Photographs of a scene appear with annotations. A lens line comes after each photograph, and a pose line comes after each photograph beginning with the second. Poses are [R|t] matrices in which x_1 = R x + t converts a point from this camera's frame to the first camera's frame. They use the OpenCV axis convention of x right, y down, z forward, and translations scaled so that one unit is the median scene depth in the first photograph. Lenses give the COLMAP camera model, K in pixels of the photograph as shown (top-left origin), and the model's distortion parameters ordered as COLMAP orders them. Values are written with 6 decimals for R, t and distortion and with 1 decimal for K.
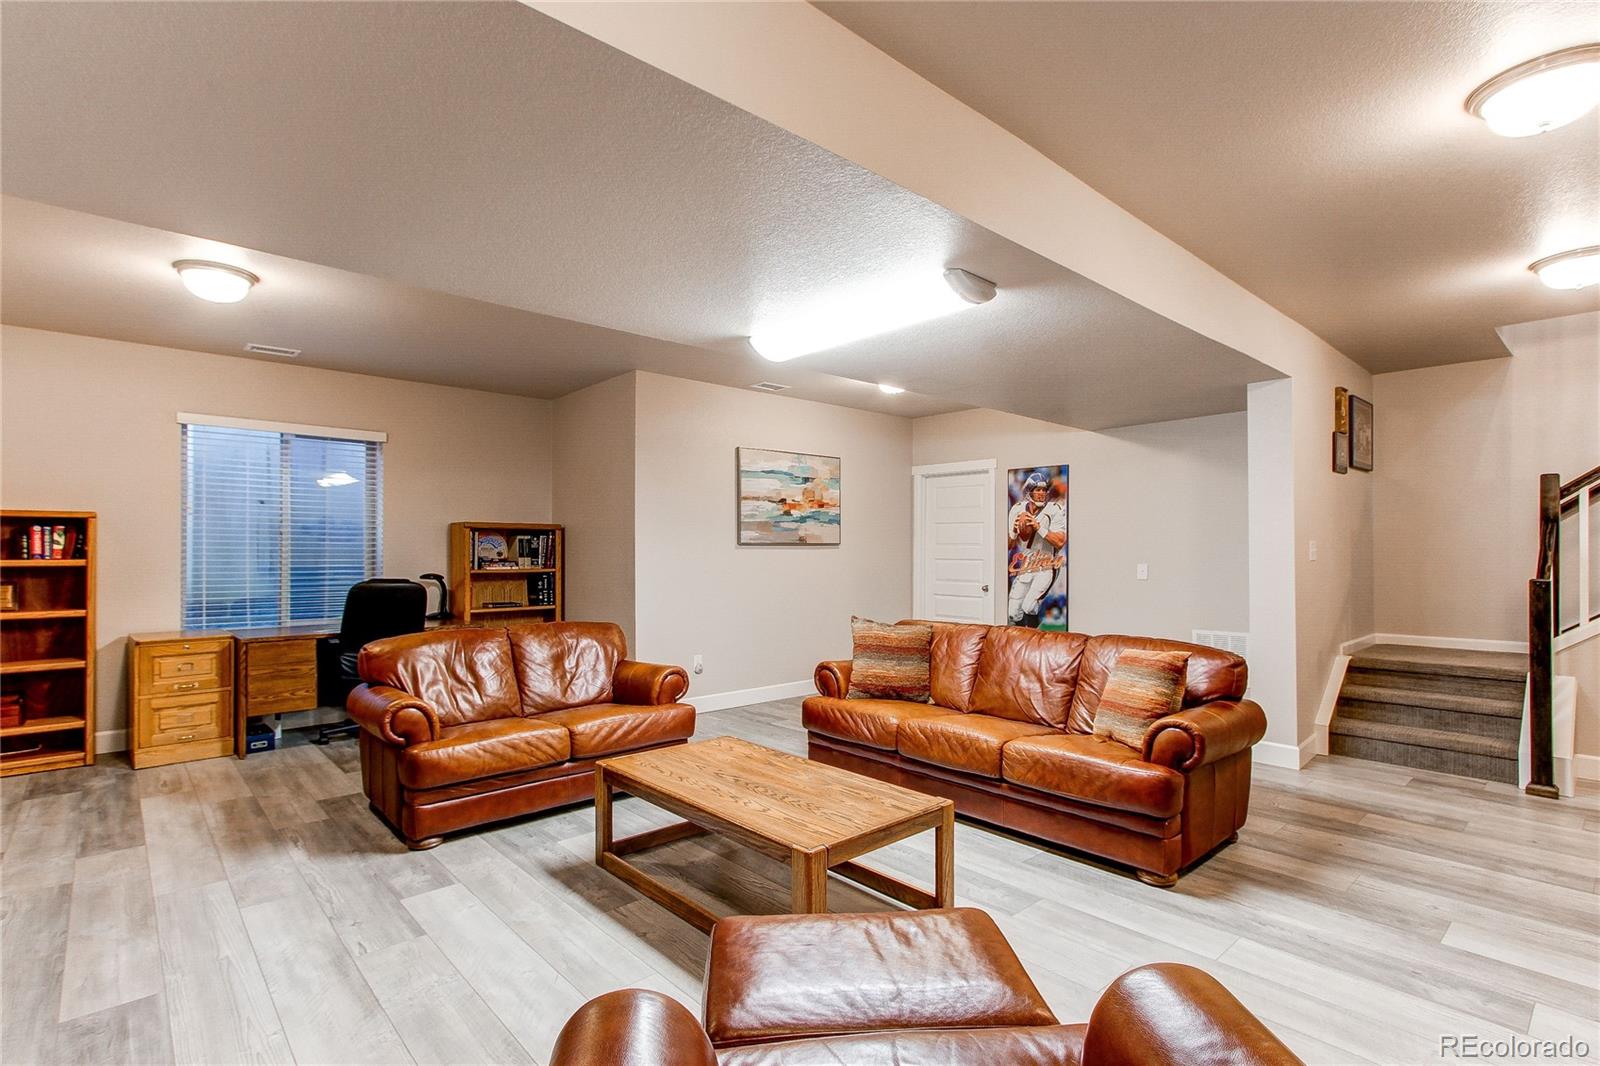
lens RADIAL K [[769.7, 0, 781.2], [0, 769.7, 552.7], [0, 0, 1]] dist [-0.002393, 0.004880]
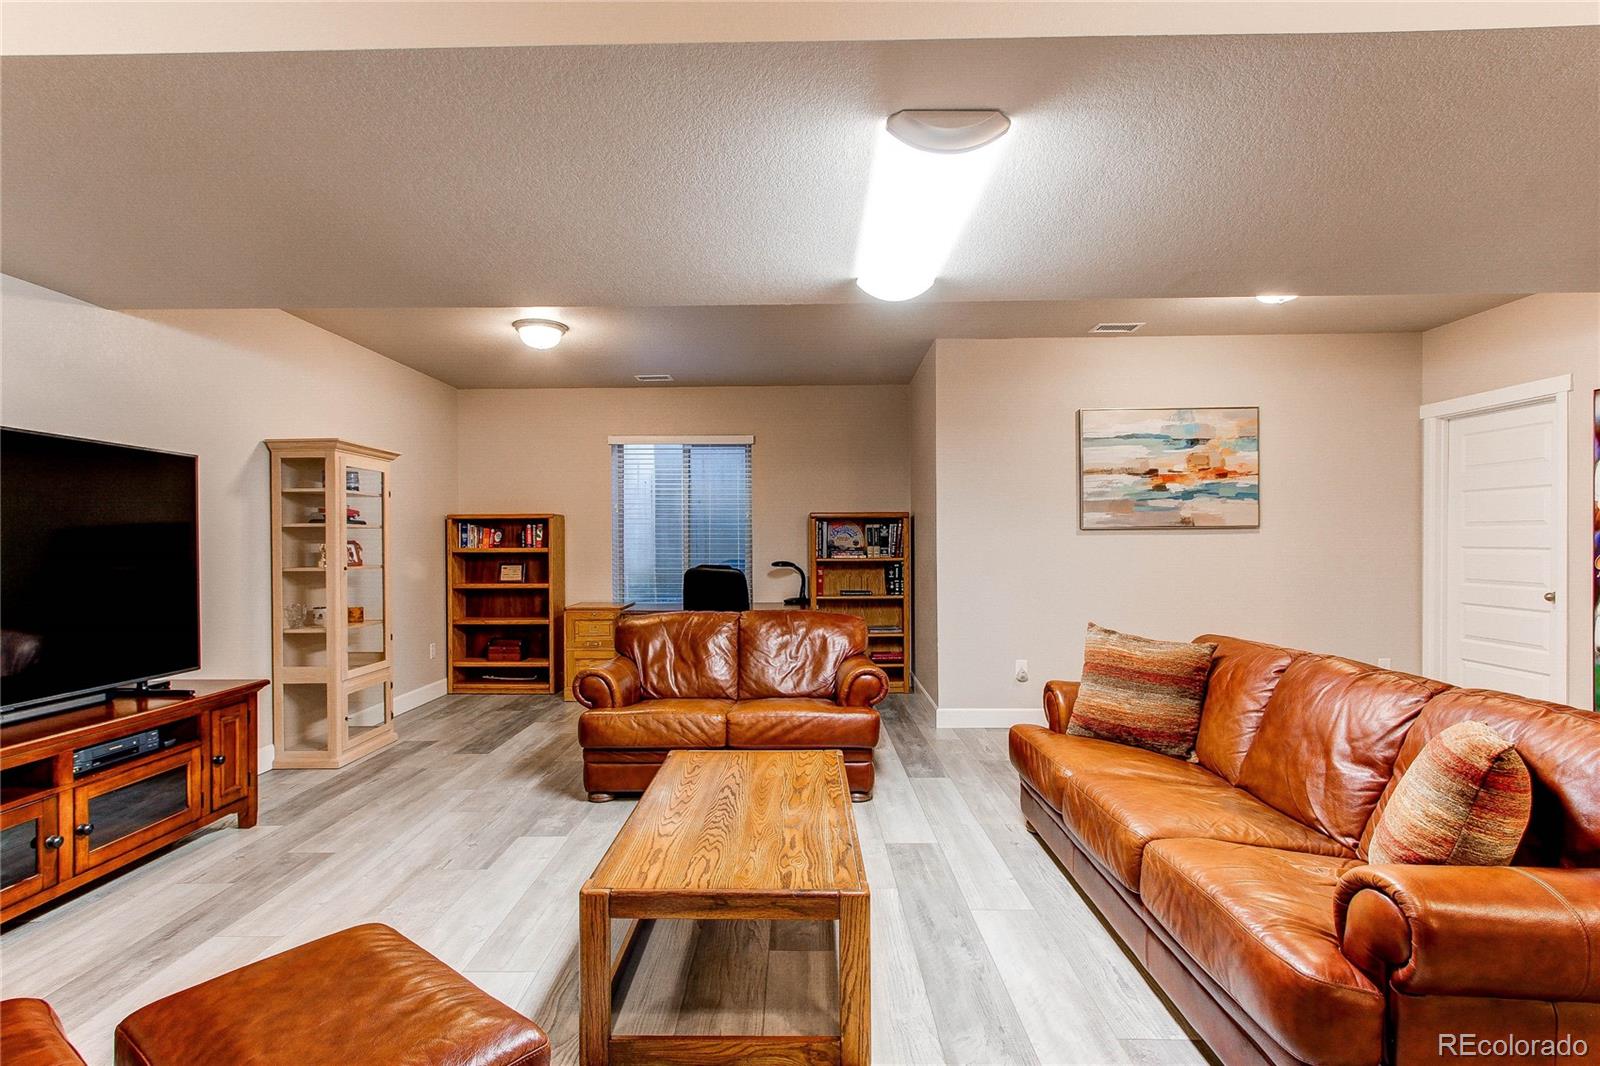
lens RADIAL K [[769.7, 0, 782.6], [0, 769.7, 544.9], [0, 0, 1]] dist [-0.002393, 0.004880]
pose [[0.733512, -0.004353, -0.679663, 0.331041], [0.004663, 0.999988, -0.001372, 0.006587], [0.679661, -0.002163, 0.733524, 0.232668]]
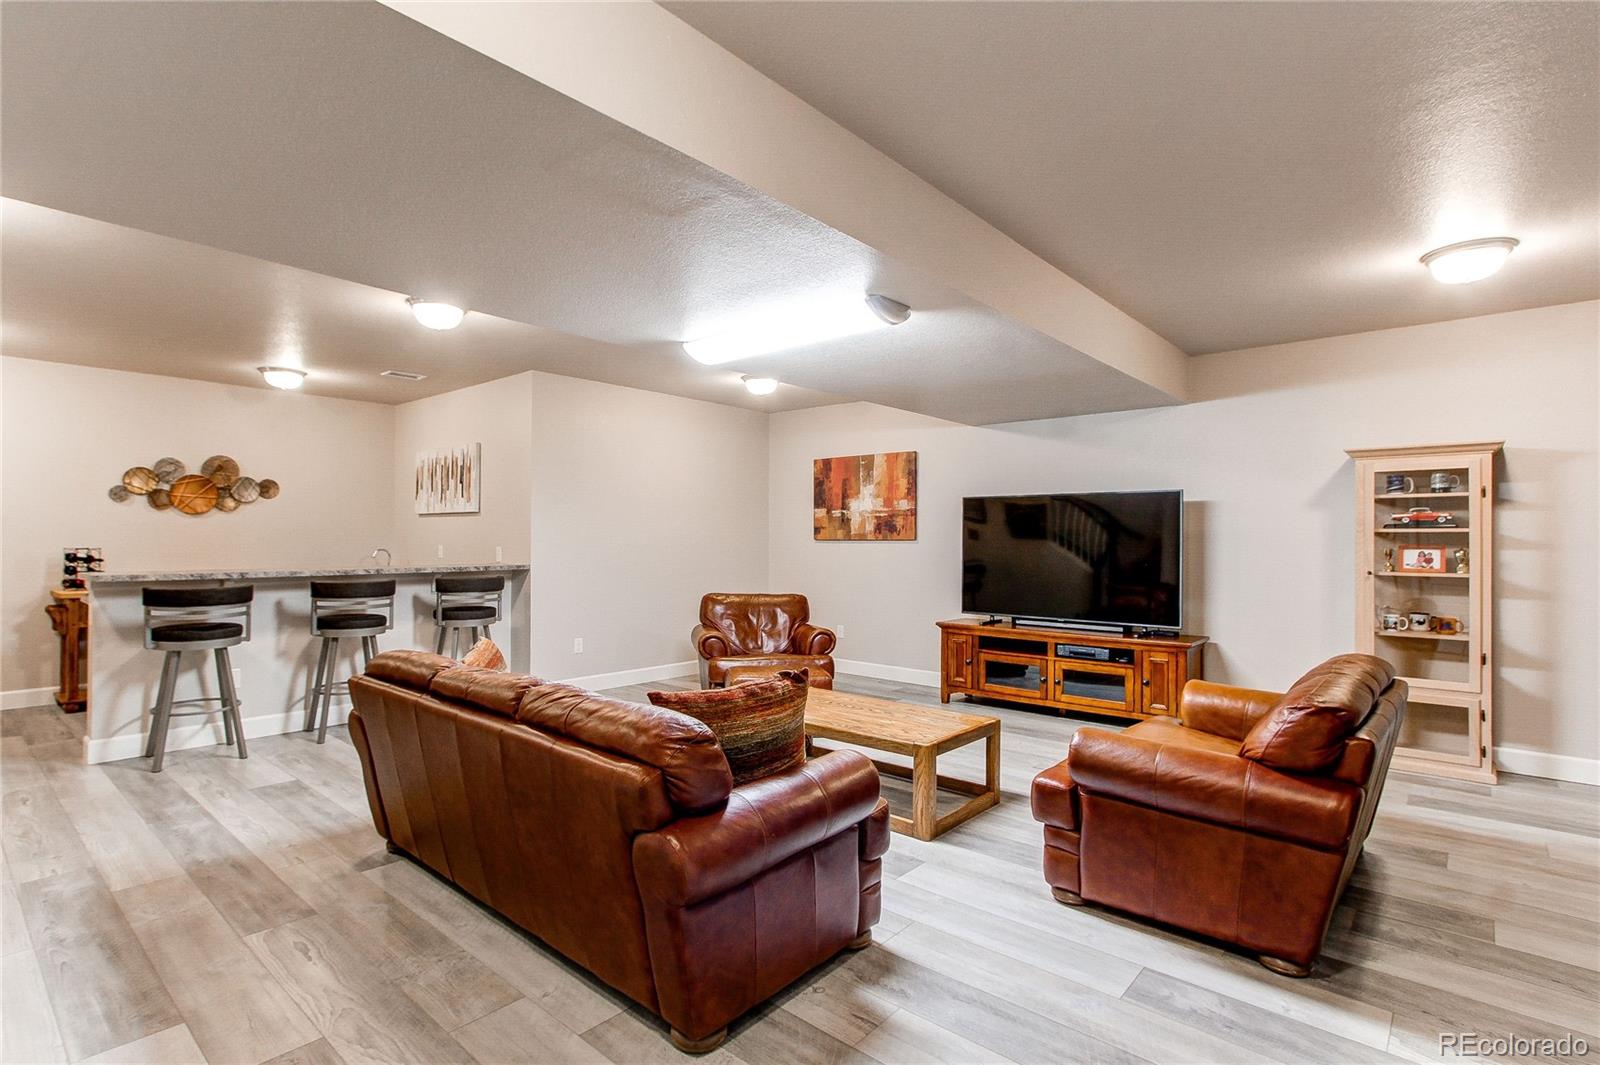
lens RADIAL K [[769.7, 0, 784.3], [0, 769.7, 535.1], [0, 0, 1]] dist [-0.002393, 0.004880]
pose [[-0.992791, -0.005914, -0.119716, 0.151120], [-0.005333, 0.999972, -0.005171, -0.005670], [0.119743, -0.004495, -0.992795, 1.342367]]
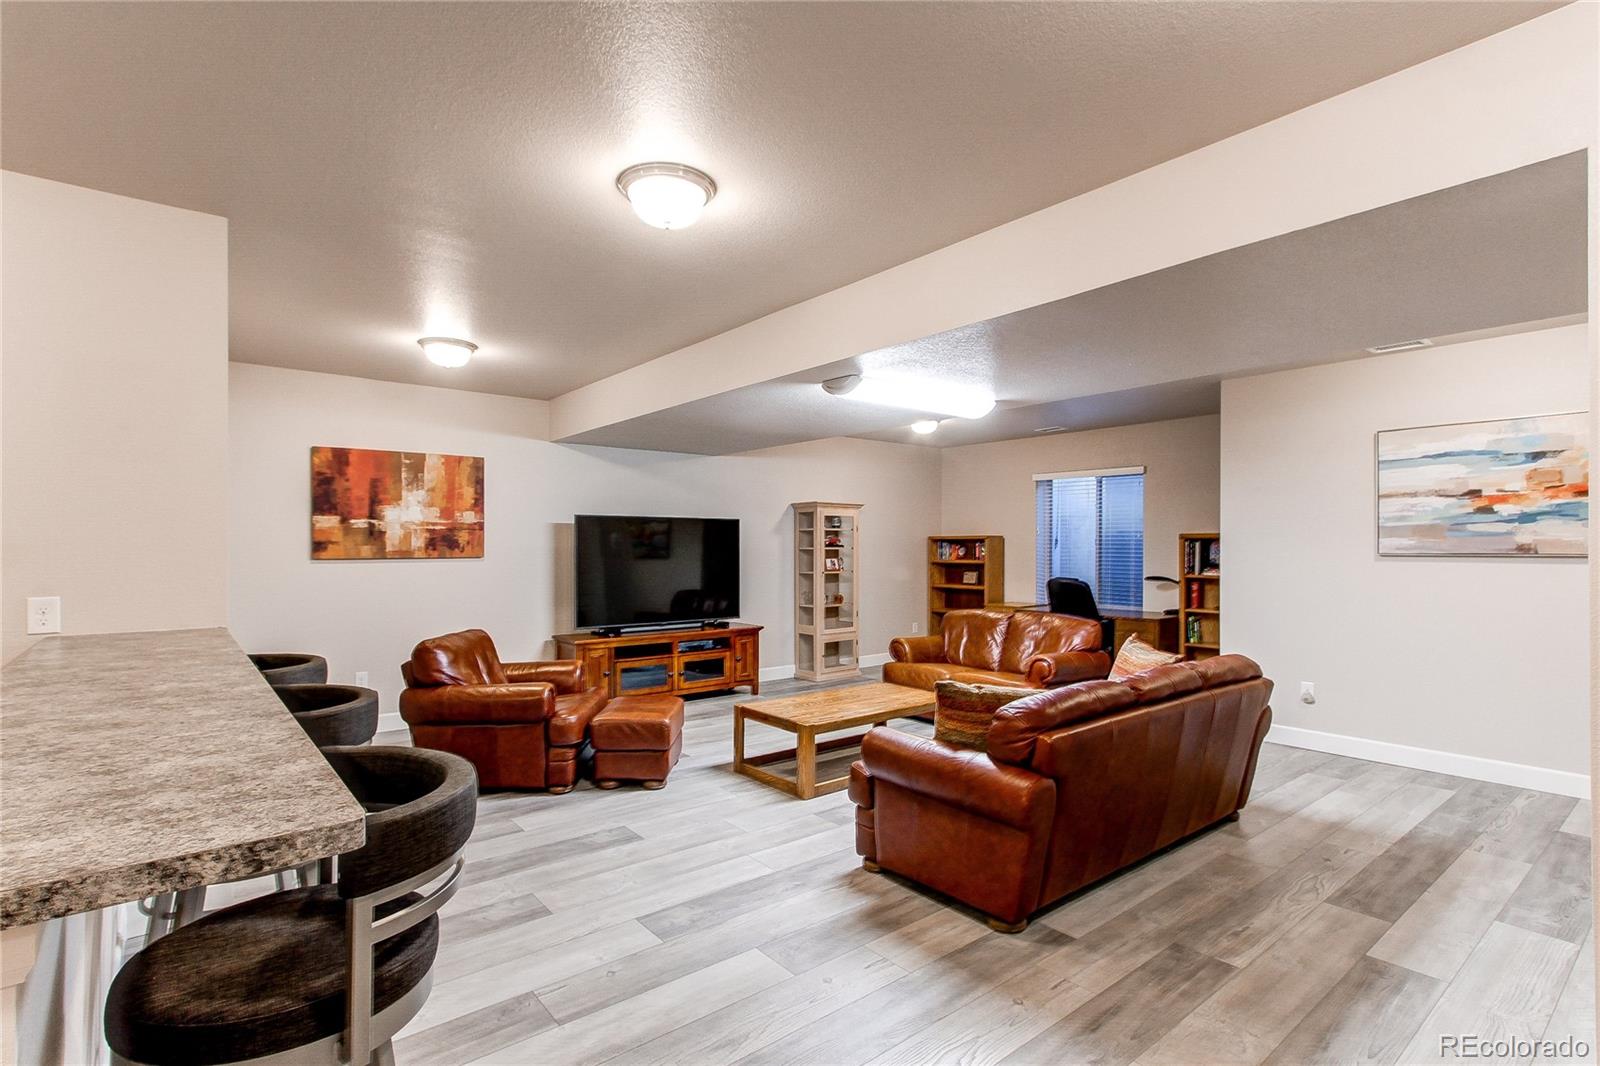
lens RADIAL K [[769.7, 0, 777.8], [0, 769.7, 547.3], [0, 0, 1]] dist [-0.002393, 0.004880]
pose [[-0.062345, 0.001912, -0.998053, 0.951109], [-0.001250, 0.999997, 0.001994, -0.024783], [0.998054, 0.001372, -0.062343, 0.543041]]
